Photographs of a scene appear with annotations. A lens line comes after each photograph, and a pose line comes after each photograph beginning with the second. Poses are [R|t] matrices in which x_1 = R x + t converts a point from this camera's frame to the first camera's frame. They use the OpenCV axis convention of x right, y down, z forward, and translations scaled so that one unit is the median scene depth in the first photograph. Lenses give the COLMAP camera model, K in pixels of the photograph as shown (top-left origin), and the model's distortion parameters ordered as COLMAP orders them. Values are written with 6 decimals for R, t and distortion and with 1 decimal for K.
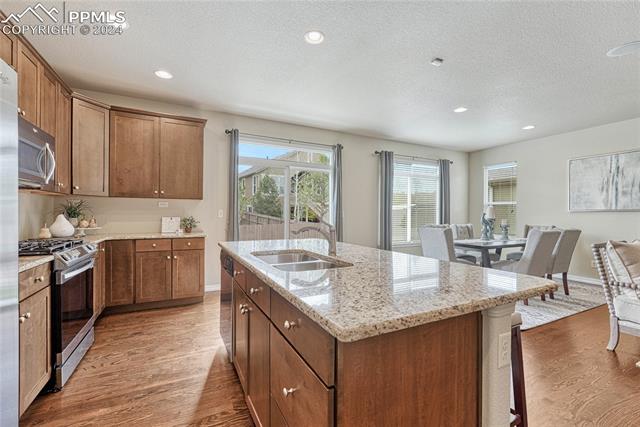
lens RADIAL K [[277.6, 0, 316.0], [0, 277.6, 214.4], [0, 0, 1]] dist [-0.011841, -0.000429]
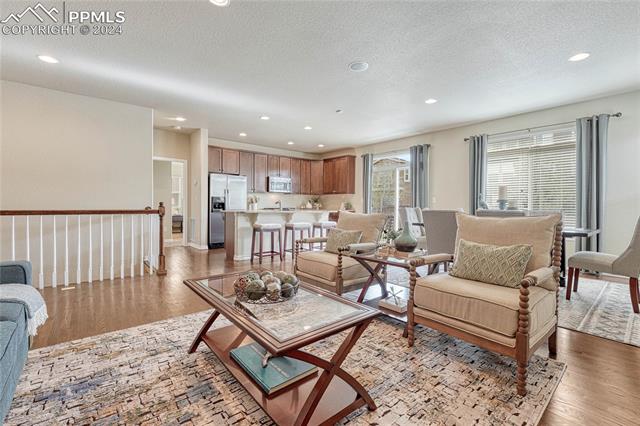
lens RADIAL K [[282.4, 0, 325.5], [0, 282.4, 210.6], [0, 0, 1]] dist [-0.011871, 0.001310]
pose [[0.238566, 0.012243, -0.971049, 1.366162], [-0.007484, 0.999914, 0.010768, 0.043273], [0.971098, 0.004698, 0.238637, 0.286630]]
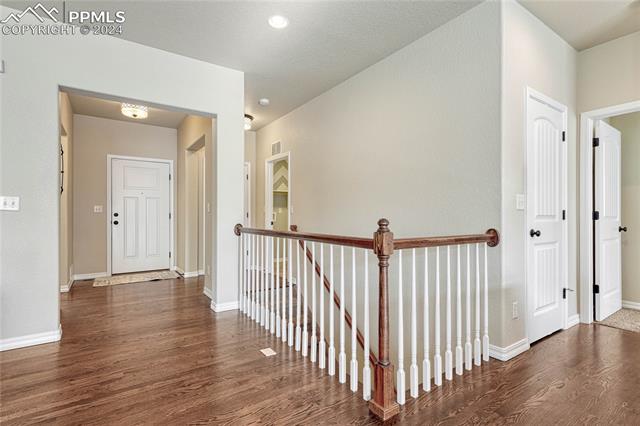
lens RADIAL K [[315.6, 0, 325.3], [0, 315.6, 213.5], [0, 0, 1]] dist [0.005071, 0.001379]
pose [[-0.989607, -0.009570, -0.143482, 0.466750], [-0.008876, 0.999946, -0.005481, 0.025001], [0.143526, -0.004150, -0.989638, 0.356822]]
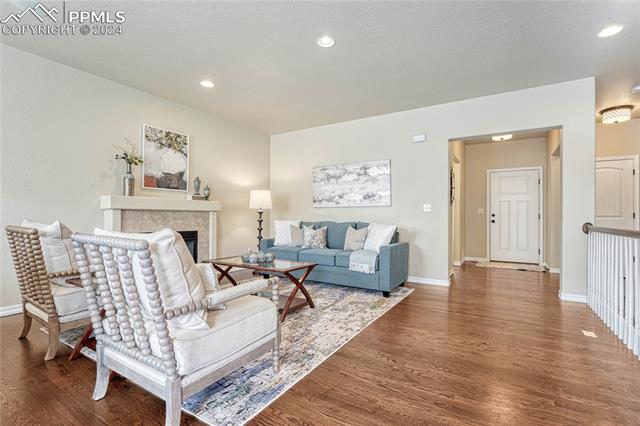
lens RADIAL K [[296.4, 0, 319.1], [0, 296.4, 214.5], [0, 0, 1]] dist [-0.004413, -0.002060]
pose [[-0.516903, -0.007843, 0.856008, 0.261505], [-0.011556, 0.999931, 0.002184, 0.033783], [-0.855966, -0.008763, -0.516958, 0.557958]]
